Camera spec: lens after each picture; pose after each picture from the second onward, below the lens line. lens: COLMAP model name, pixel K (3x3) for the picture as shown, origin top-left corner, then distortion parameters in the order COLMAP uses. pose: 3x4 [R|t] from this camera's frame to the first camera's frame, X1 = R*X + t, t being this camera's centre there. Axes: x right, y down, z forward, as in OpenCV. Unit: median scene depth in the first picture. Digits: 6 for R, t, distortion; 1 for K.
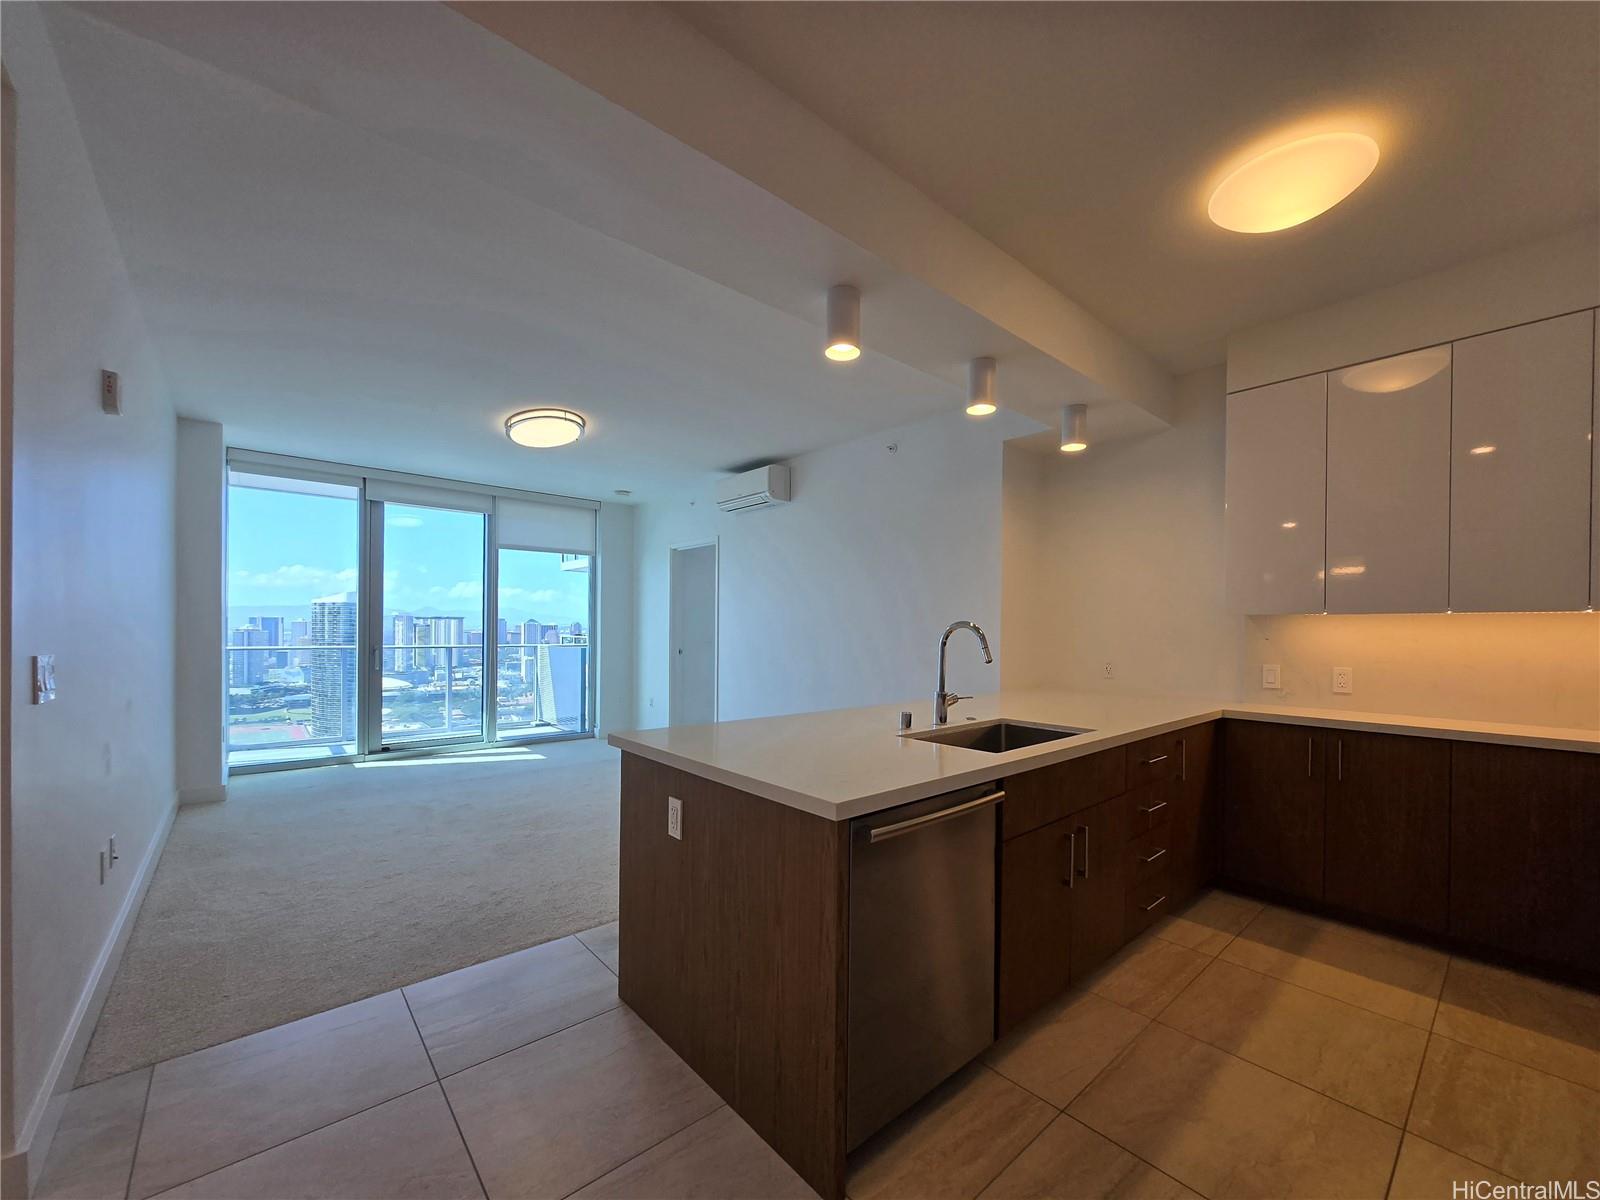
lens RADIAL K [[646.6, 0, 834.0], [0, 646.6, 627.4], [0, 0, 1]] dist [-0.001738, -0.000291]
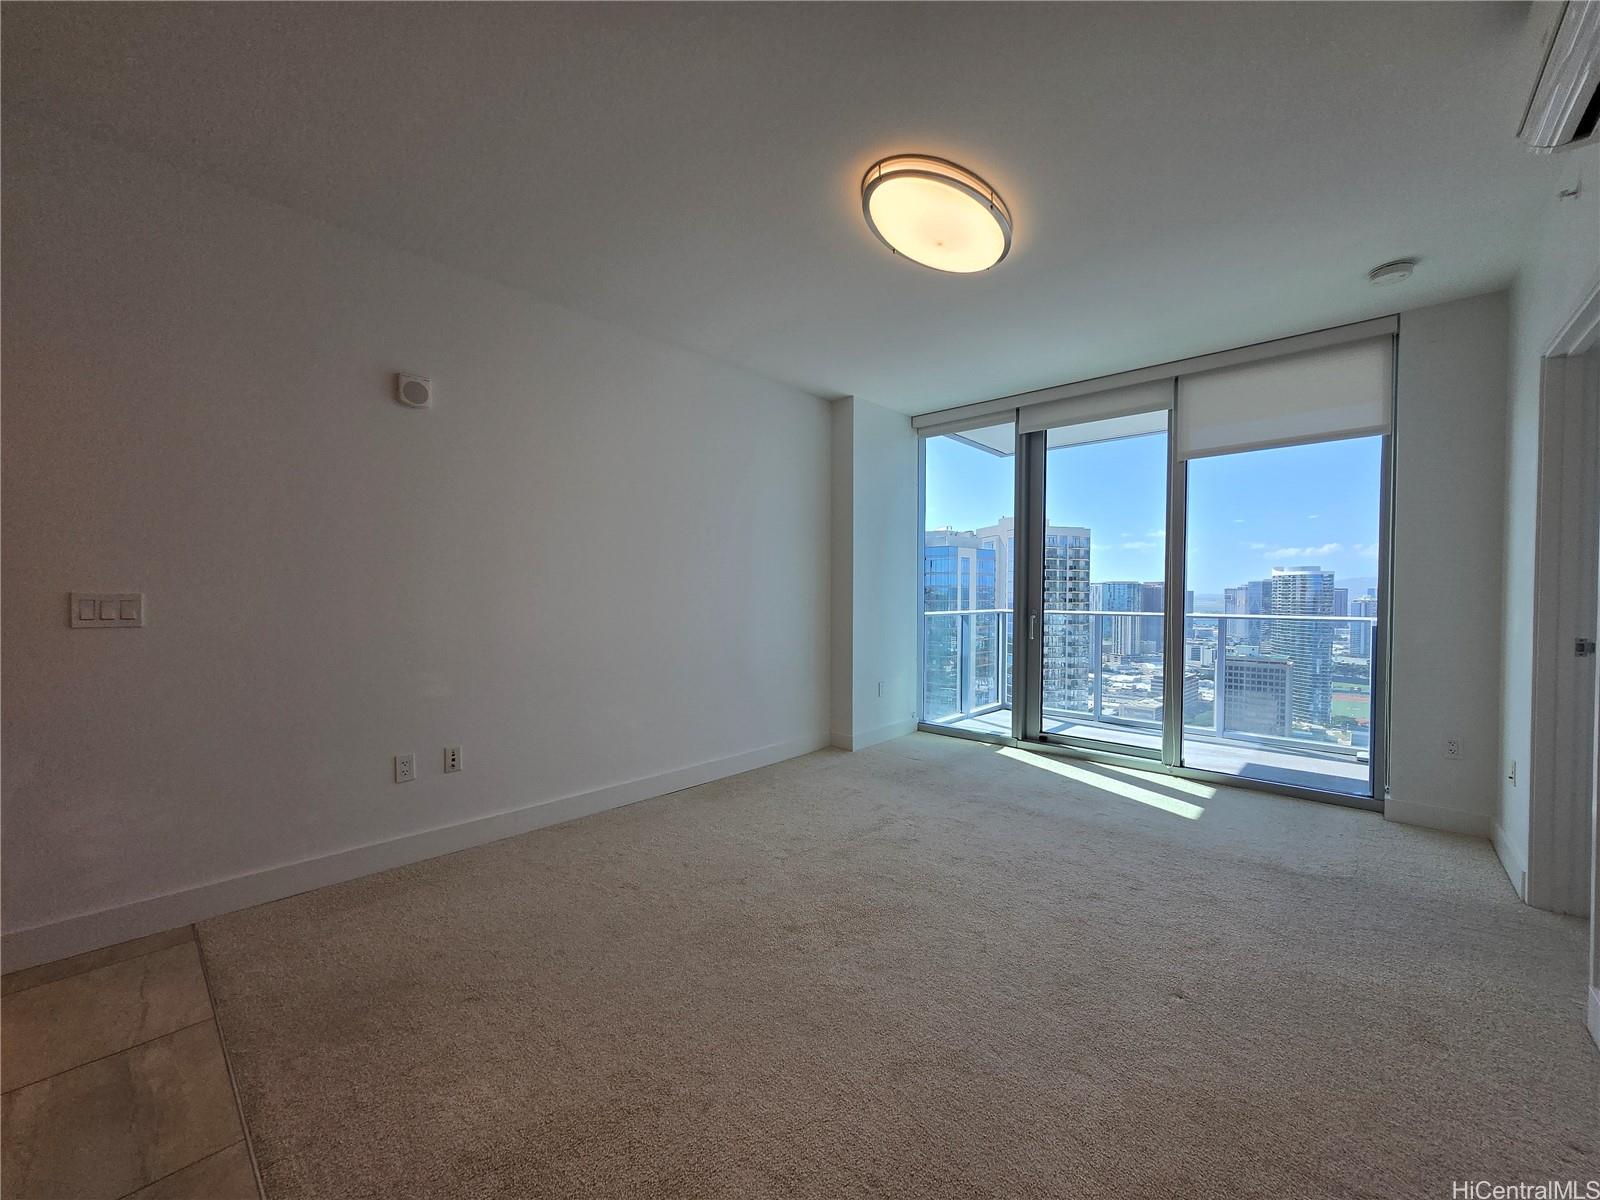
lens RADIAL K [[634.4, 0, 794.5], [0, 634.4, 604.9], [0, 0, 1]] dist [0.000383, 0.000043]
pose [[0.085476, 0.010323, -0.996287, 0.057681], [-0.001293, 0.999947, 0.010250, 0.011640], [0.996339, 0.000413, 0.085484, 0.526490]]
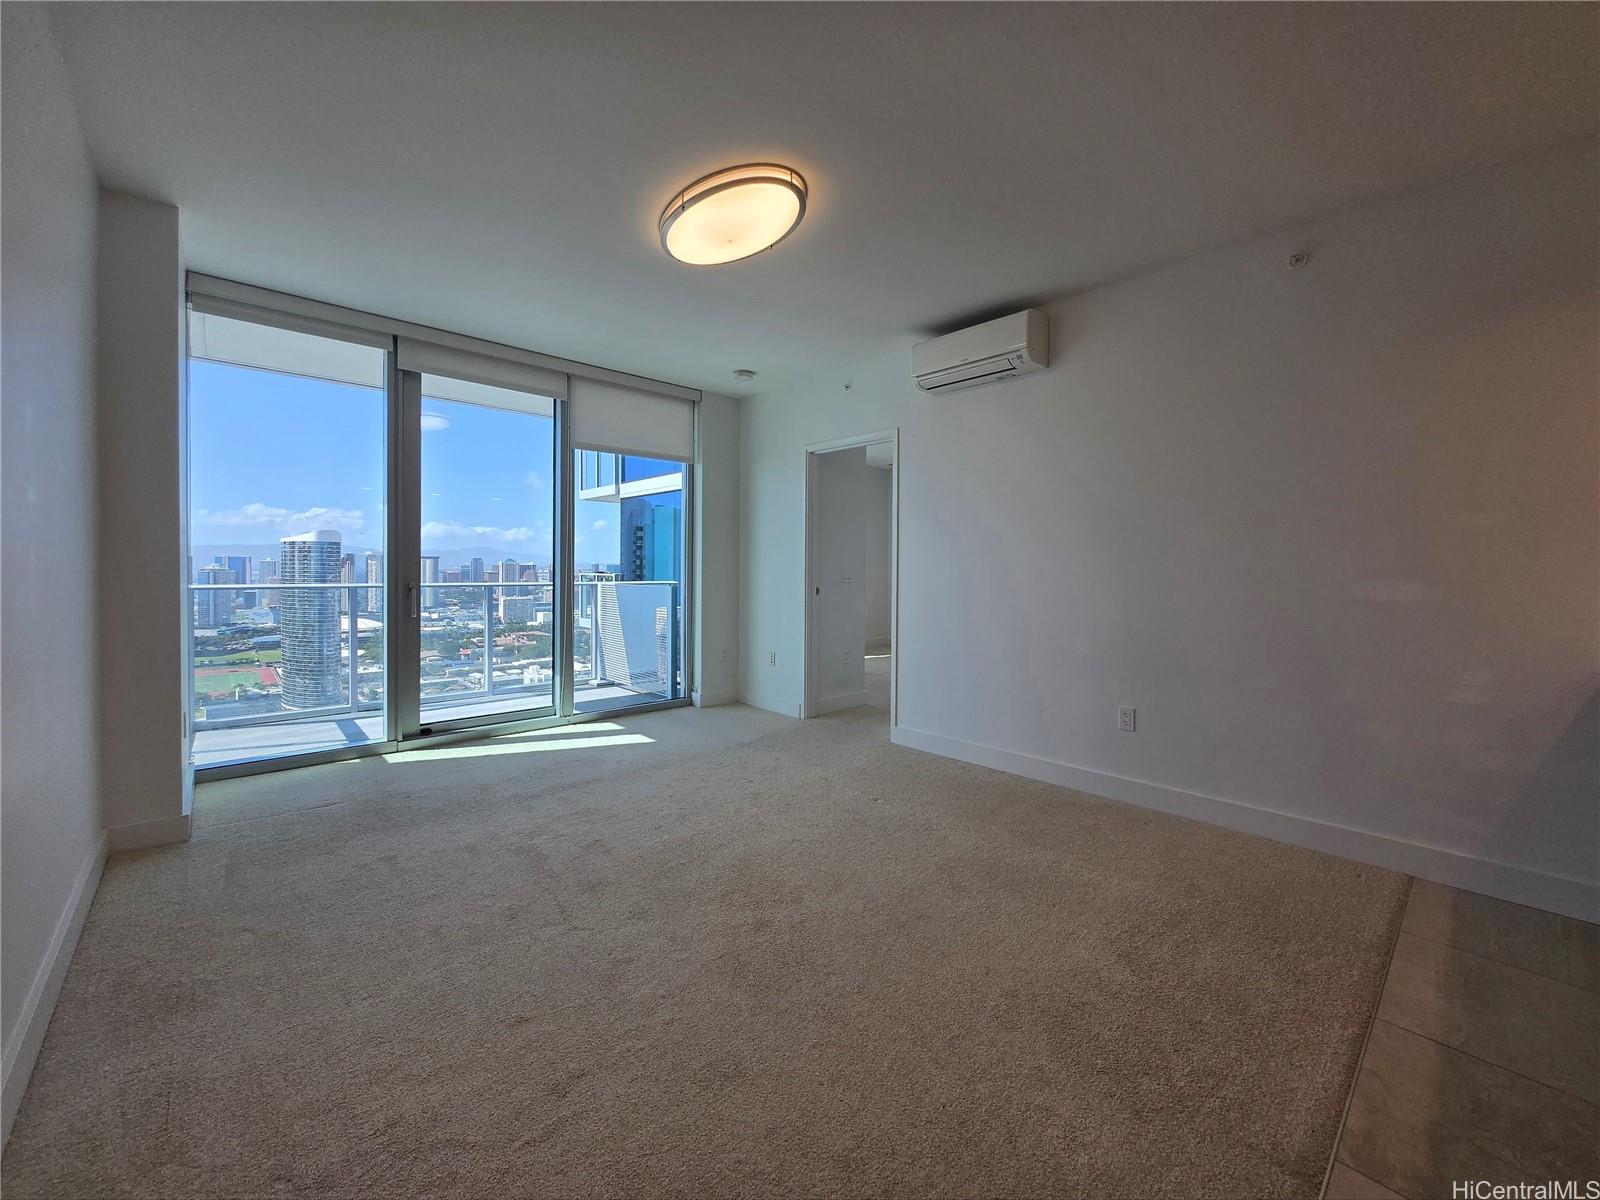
lens RADIAL K [[641.4, 0, 829.1], [0, 641.4, 574.2], [0, 0, 1]] dist [-0.001175, -0.000087]
pose [[0.999595, -0.000480, 0.028445, -0.235747], [0.000168, 0.999940, 0.010971, 0.009790], [-0.028448, -0.010962, 0.999535, 0.252284]]
